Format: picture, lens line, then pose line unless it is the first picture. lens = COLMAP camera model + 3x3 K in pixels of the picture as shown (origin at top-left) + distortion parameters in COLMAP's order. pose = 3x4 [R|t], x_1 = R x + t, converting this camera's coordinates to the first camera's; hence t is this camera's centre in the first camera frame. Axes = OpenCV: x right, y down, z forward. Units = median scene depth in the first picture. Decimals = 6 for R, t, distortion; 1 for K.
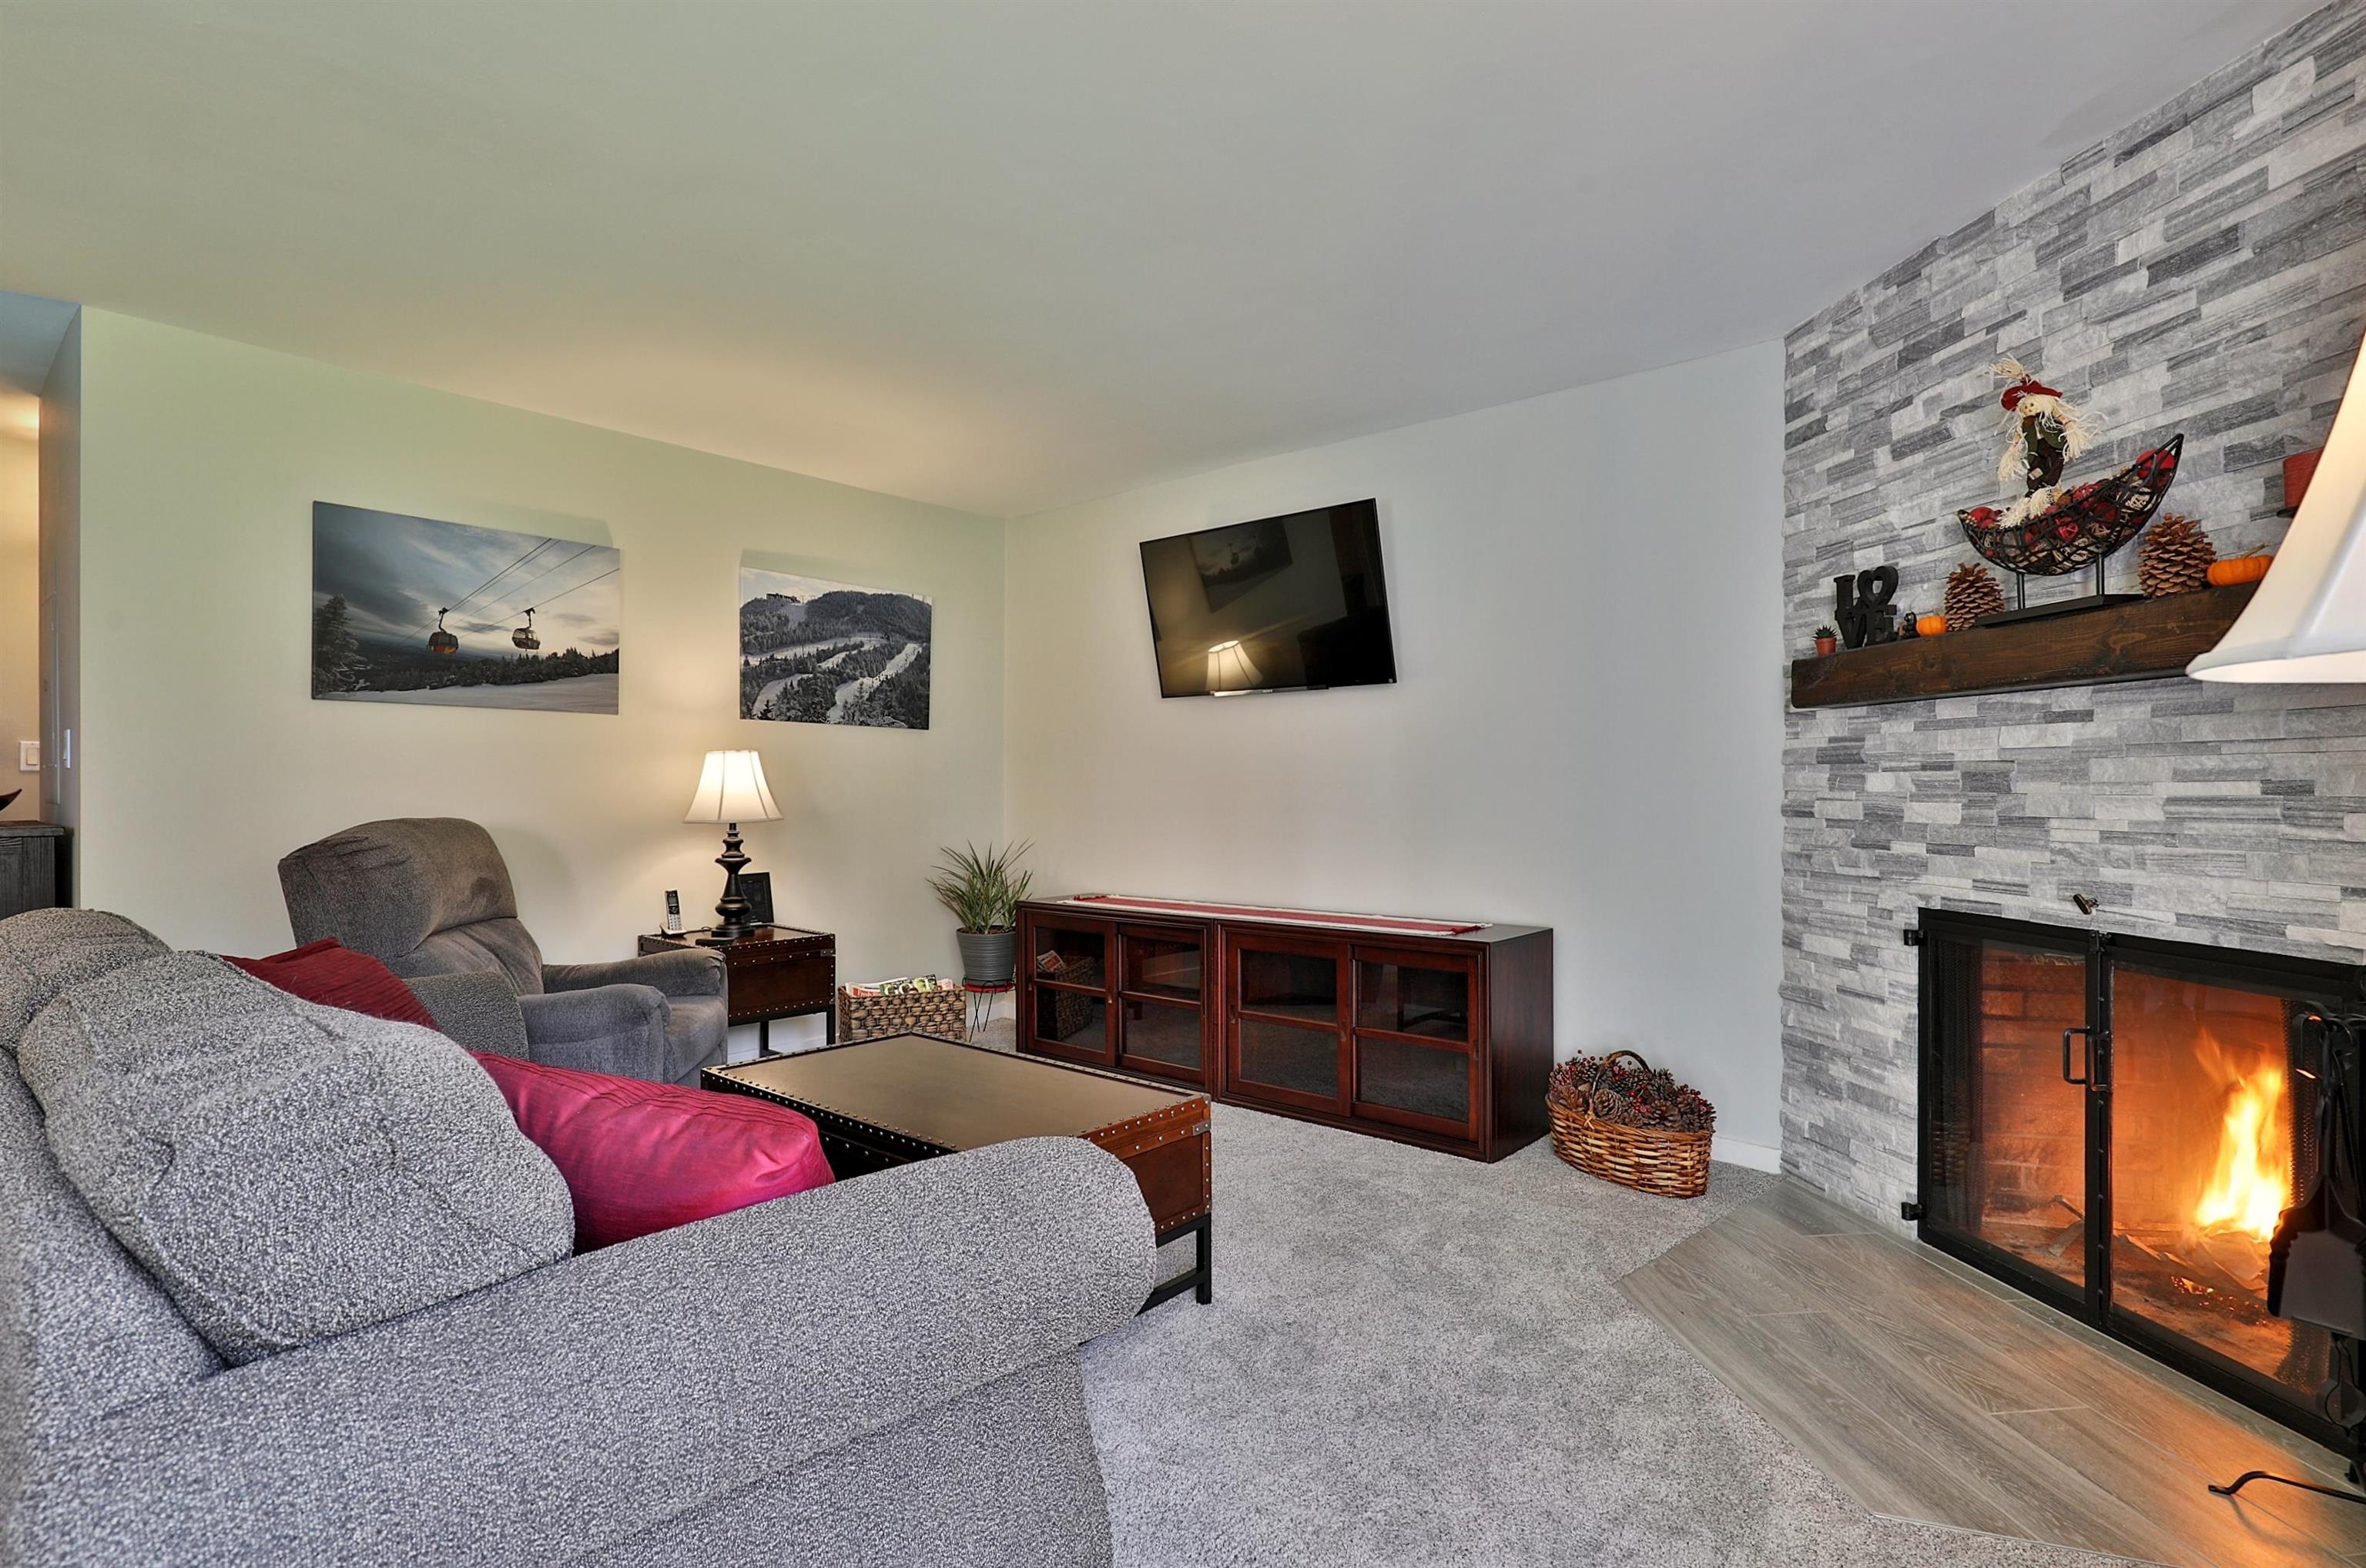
lens RADIAL K [[1134.0, 0, 1135.2], [0, 1134.0, 773.1], [0, 0, 1]] dist [-0.000536, 0.001015]
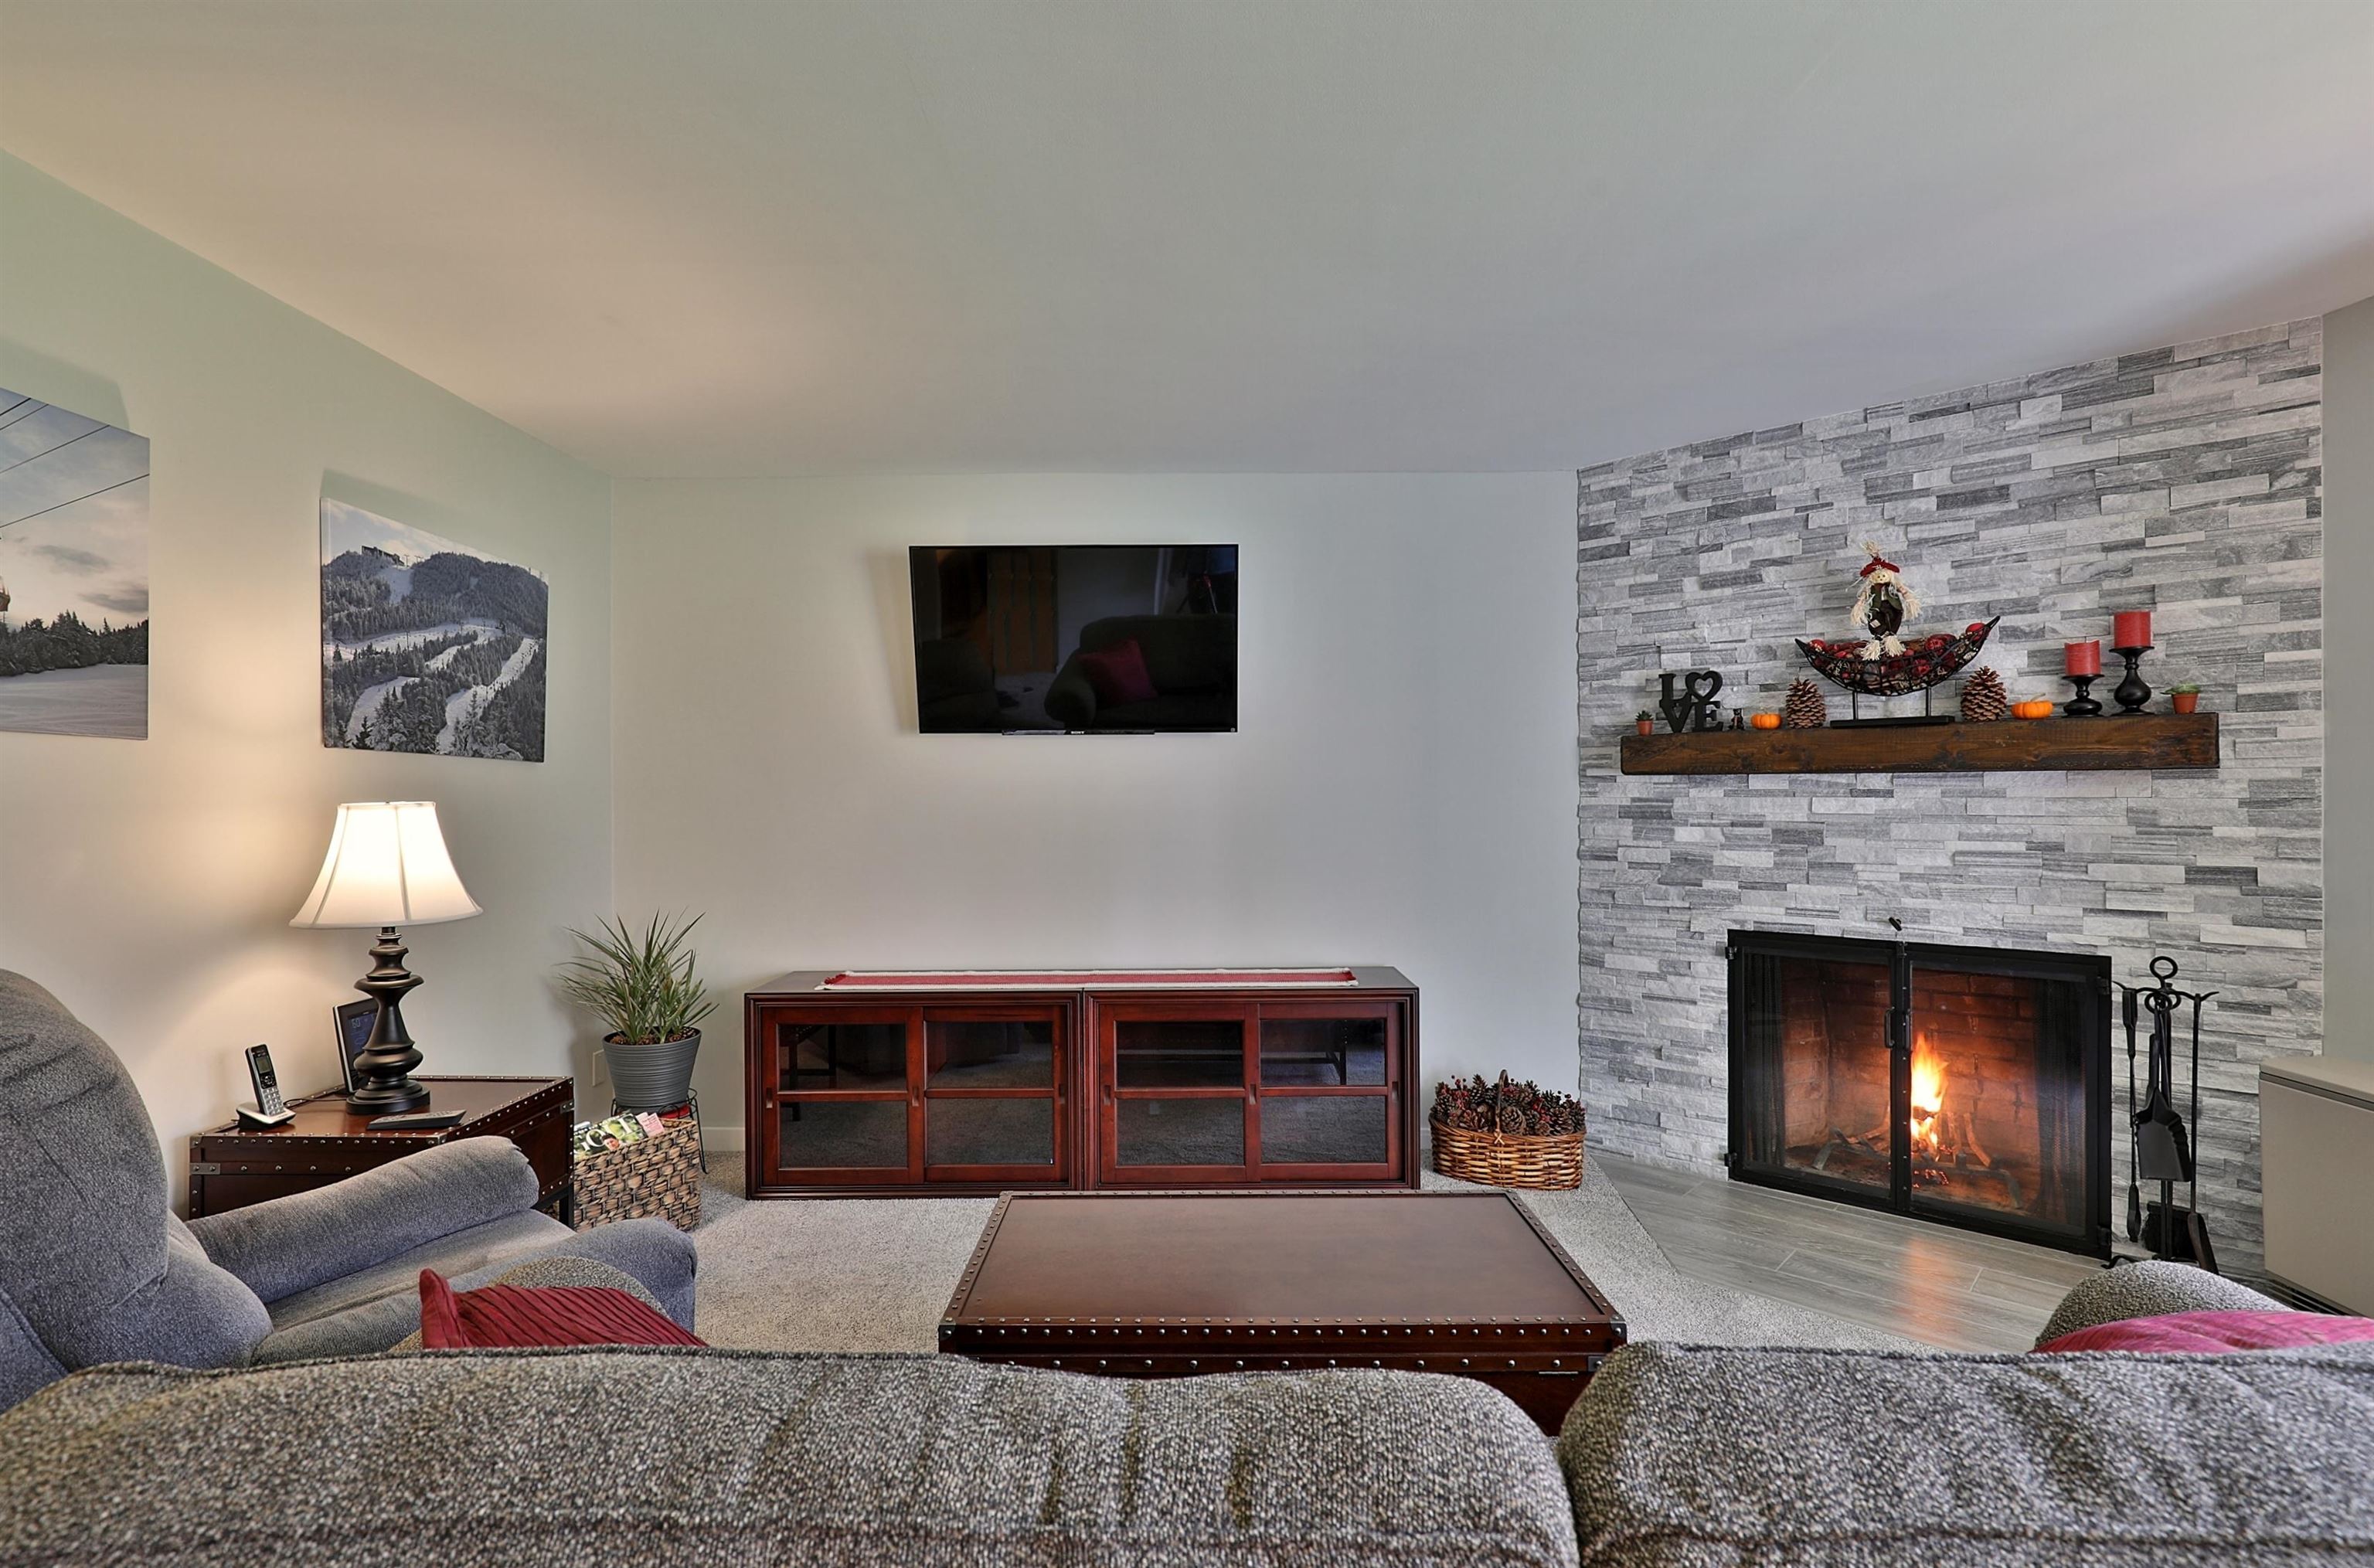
lens RADIAL K [[1150.6, 0, 1187.0], [0, 1150.6, 784.0], [0, 0, 1]] dist [0.000204, -0.001560]
pose [[0.759538, 0.003695, 0.650452, -0.645498], [-0.003028, 0.999993, -0.002146, -0.045711], [-0.650456, -0.000340, 0.759544, 0.374341]]
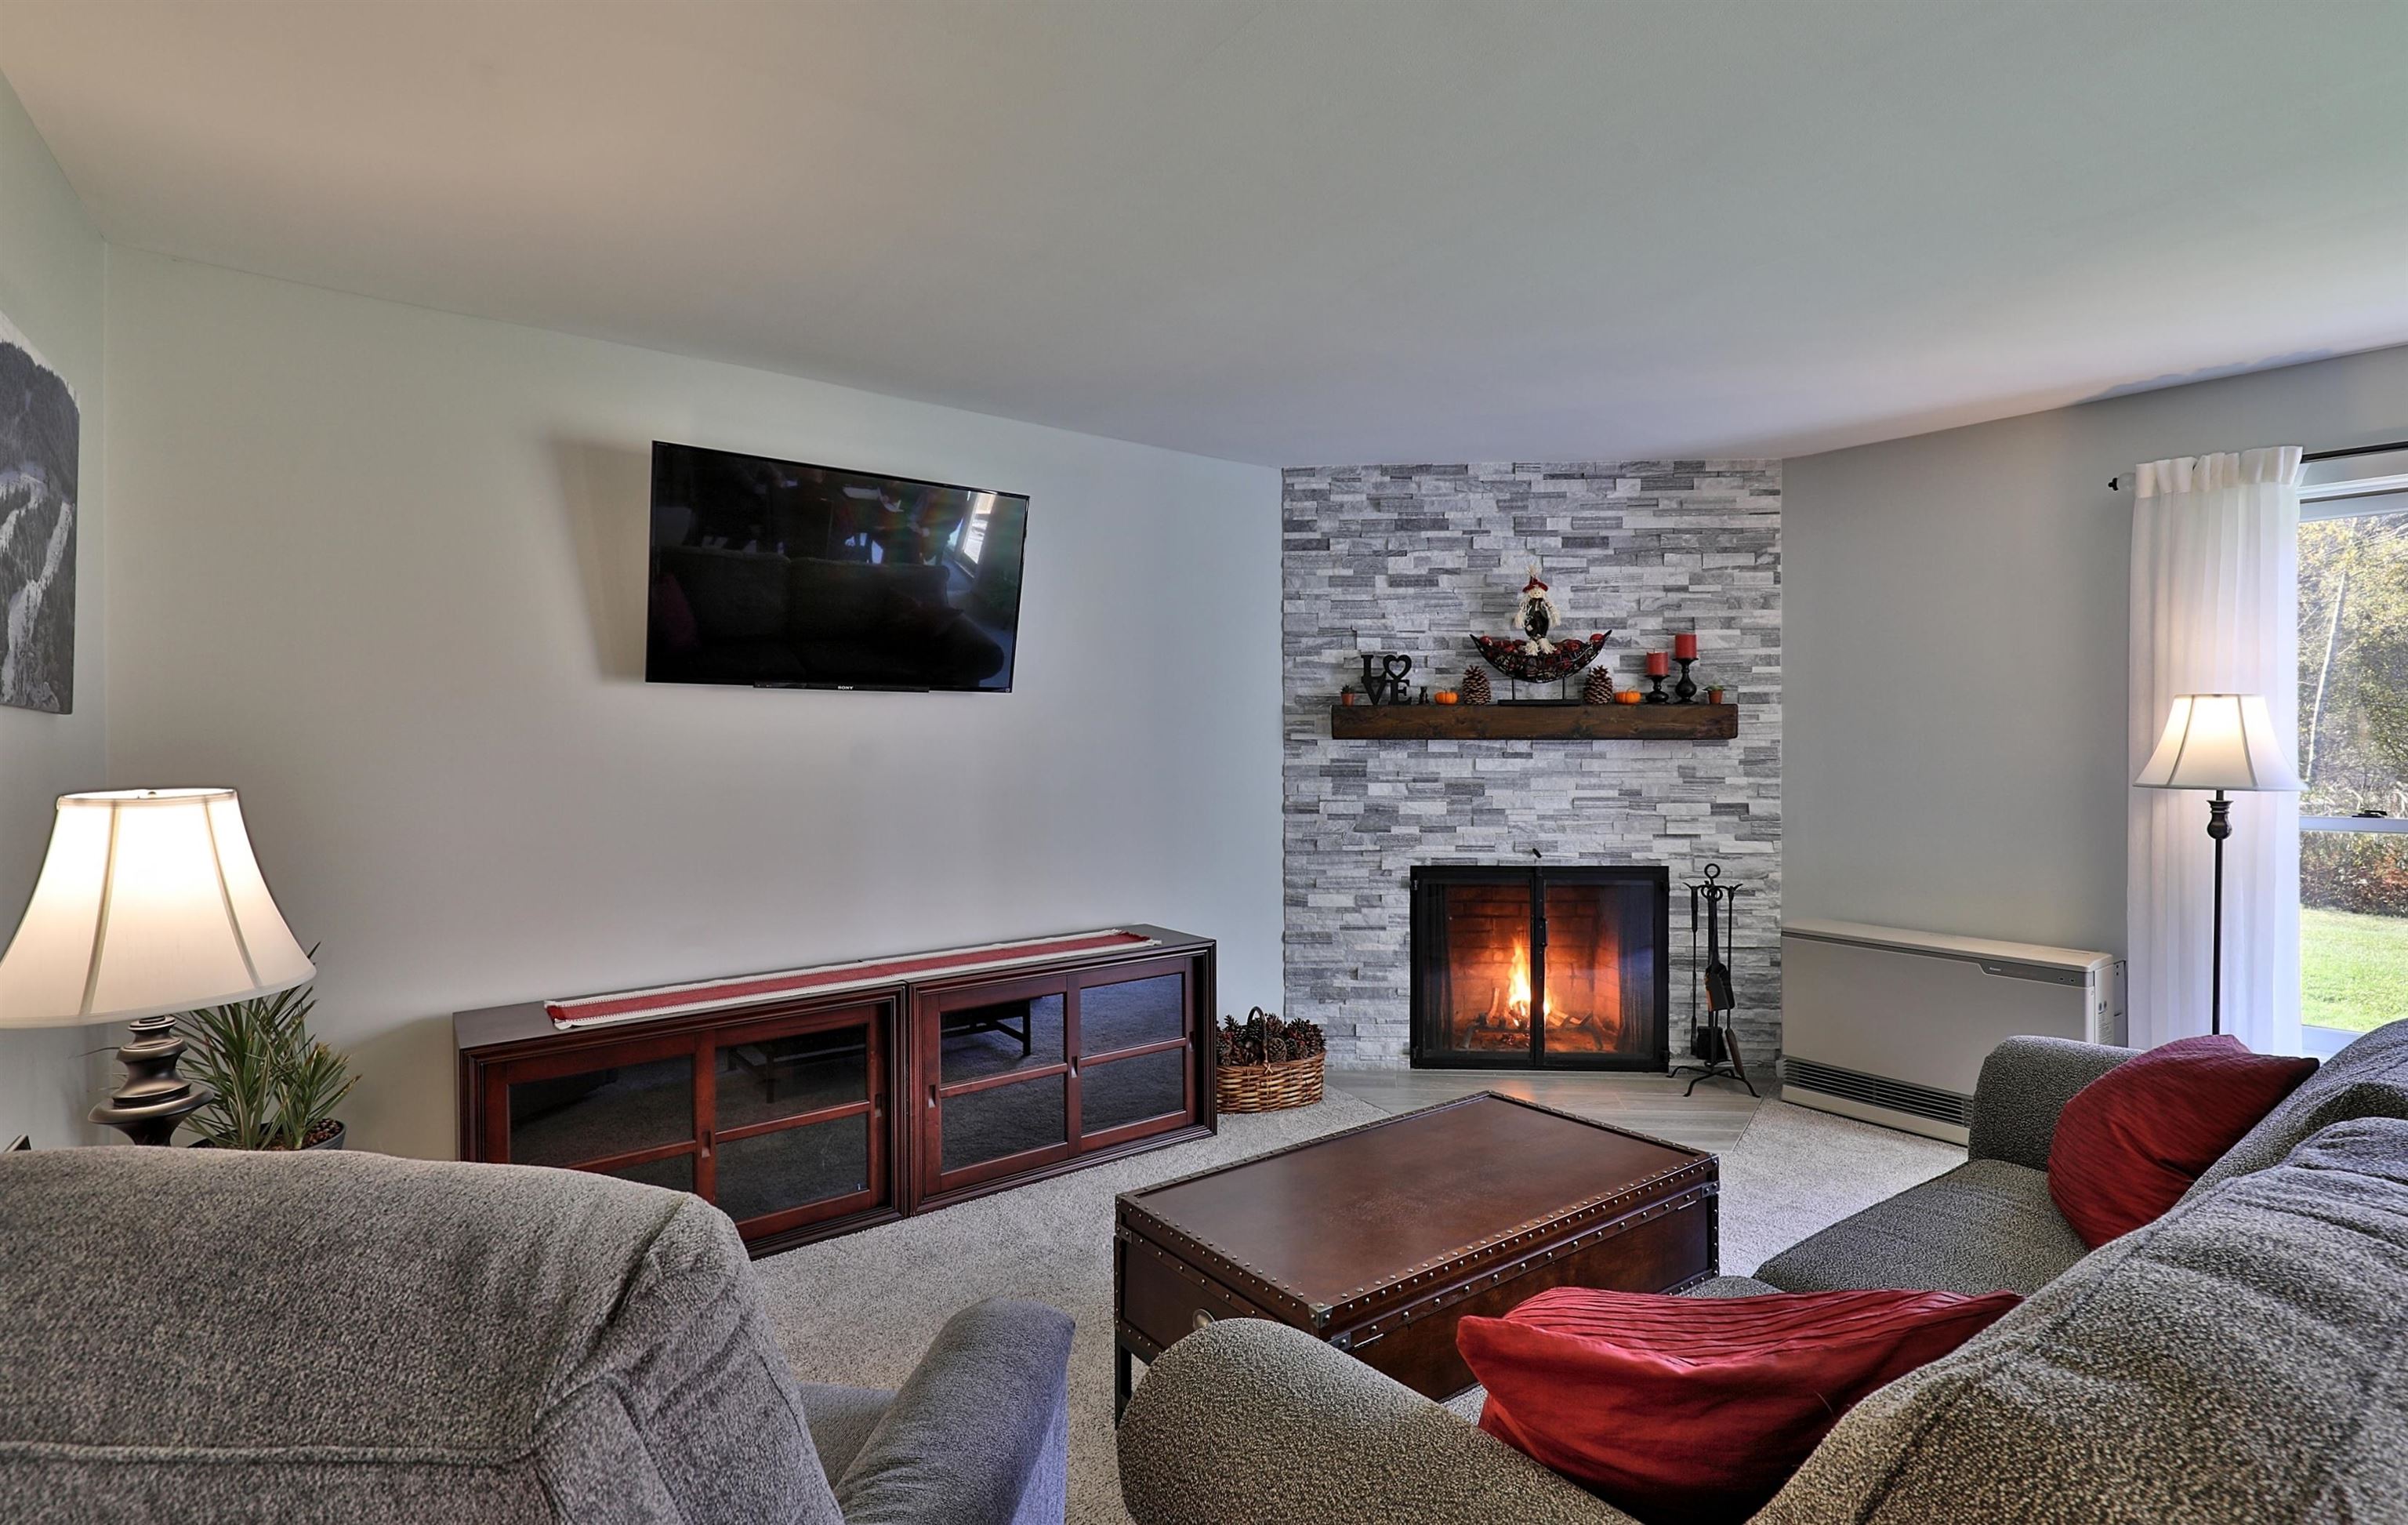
lens RADIAL K [[1174.9, 0, 1216.0], [0, 1174.9, 741.5], [0, 0, 1]] dist [0.000638, 0.000131]
pose [[0.178808, 0.001026, 0.983883, -0.988541], [-0.006967, 0.999976, 0.000223, -0.057230], [-0.983859, -0.006895, 0.178811, 0.939563]]
